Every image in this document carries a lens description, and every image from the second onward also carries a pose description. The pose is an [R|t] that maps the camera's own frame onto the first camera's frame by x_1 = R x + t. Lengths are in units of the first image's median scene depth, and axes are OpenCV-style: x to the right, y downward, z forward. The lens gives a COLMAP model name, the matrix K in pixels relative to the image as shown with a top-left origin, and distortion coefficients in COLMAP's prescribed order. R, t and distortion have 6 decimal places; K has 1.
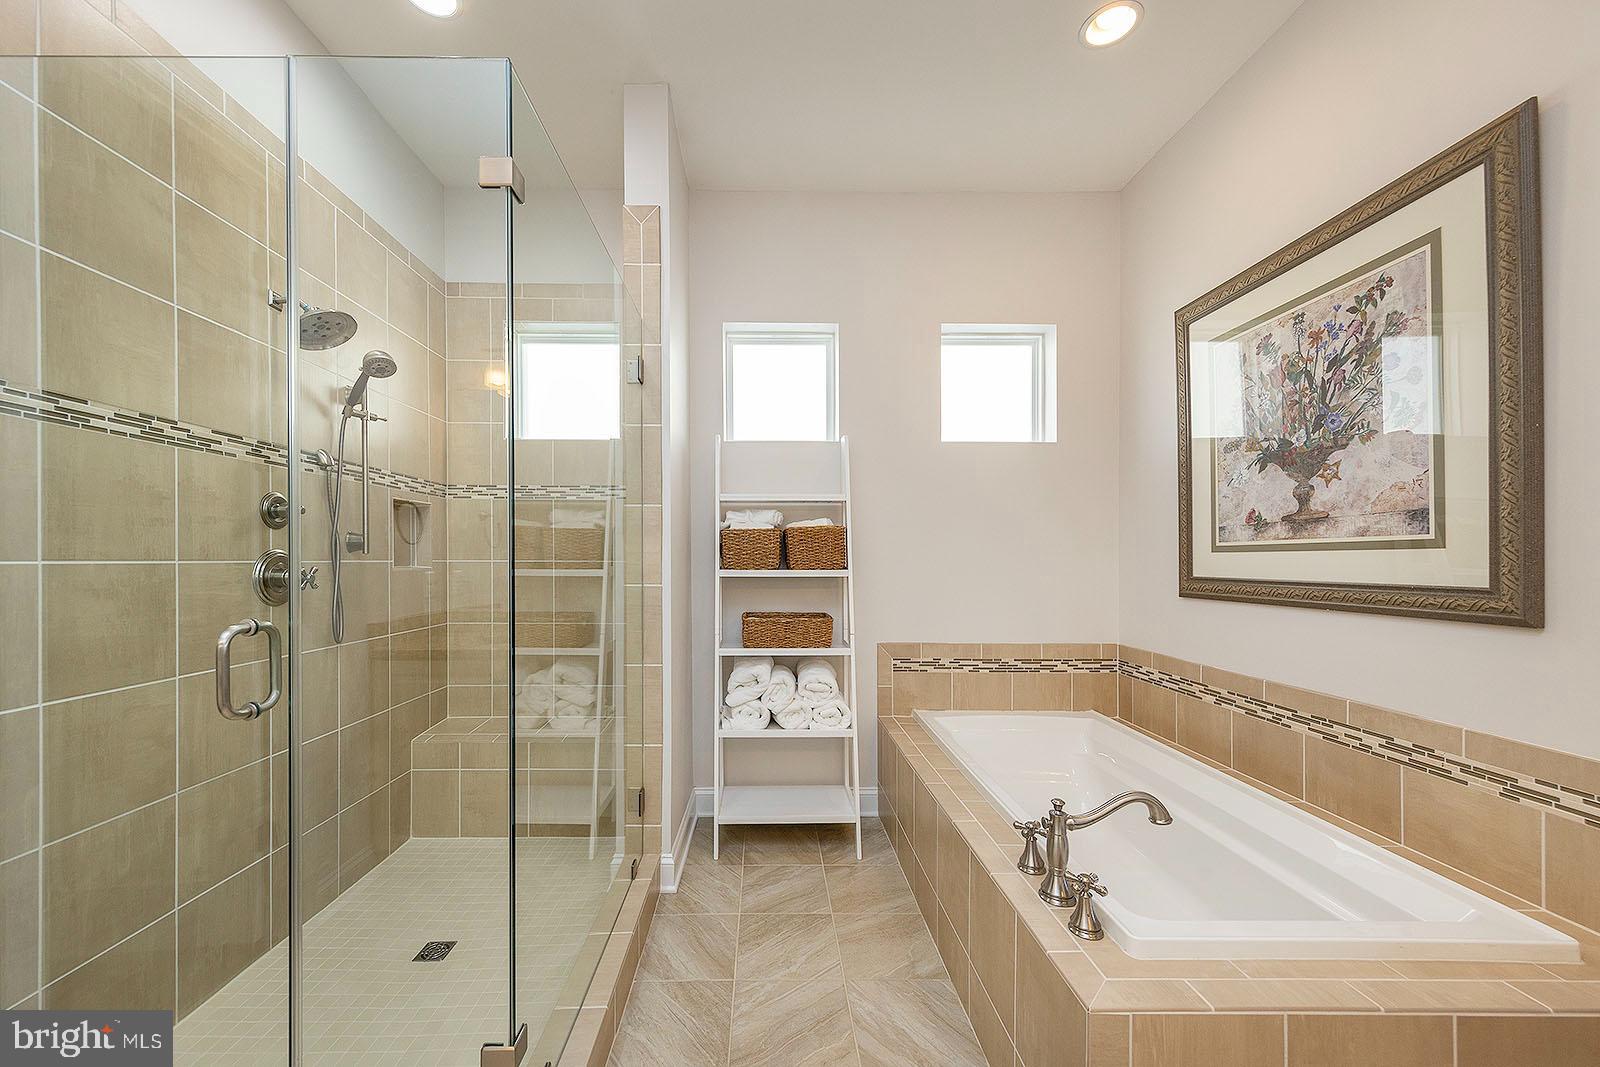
lens RADIAL K [[601.5, 0, 764.1], [0, 601.5, 557.0], [0, 0, 1]] dist [-0.001542, -0.000594]
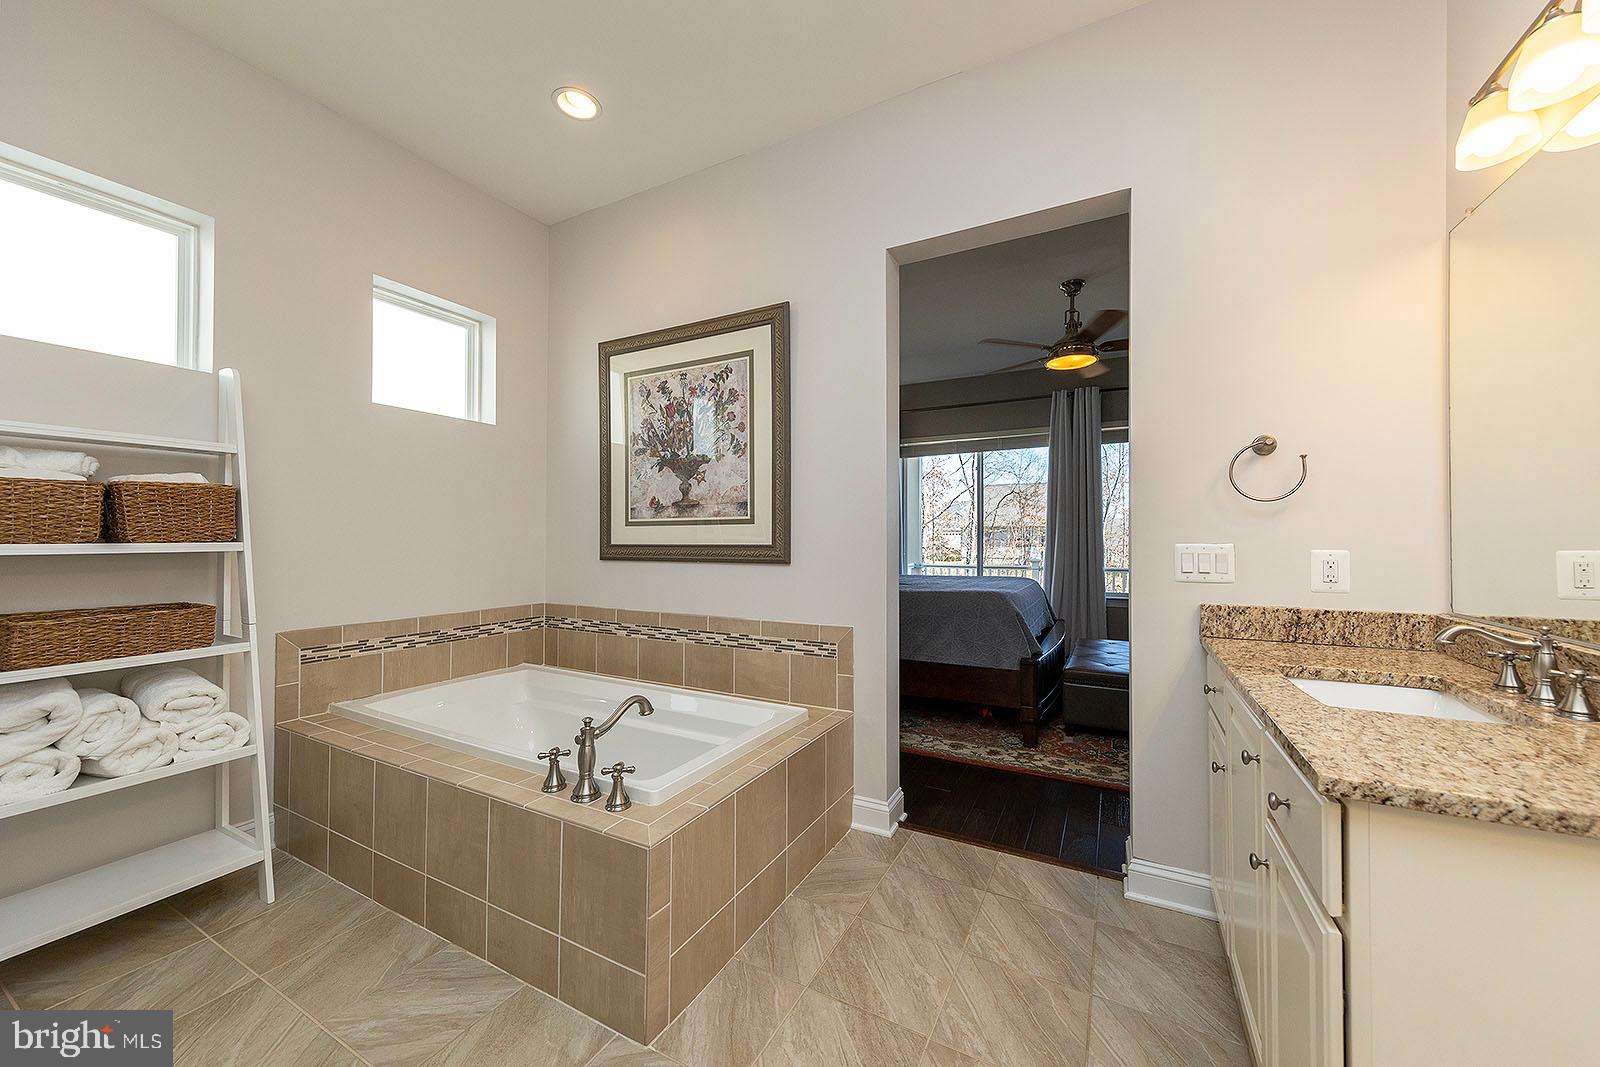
lens RADIAL K [[601.5, 0, 766.3], [0, 601.5, 530.6], [0, 0, 1]] dist [-0.001542, -0.000594]
pose [[0.491586, 0.014208, 0.870713, -0.290965], [-0.004163, 0.999894, -0.013966, 0.019834], [-0.870819, 0.003241, 0.491593, 0.038720]]
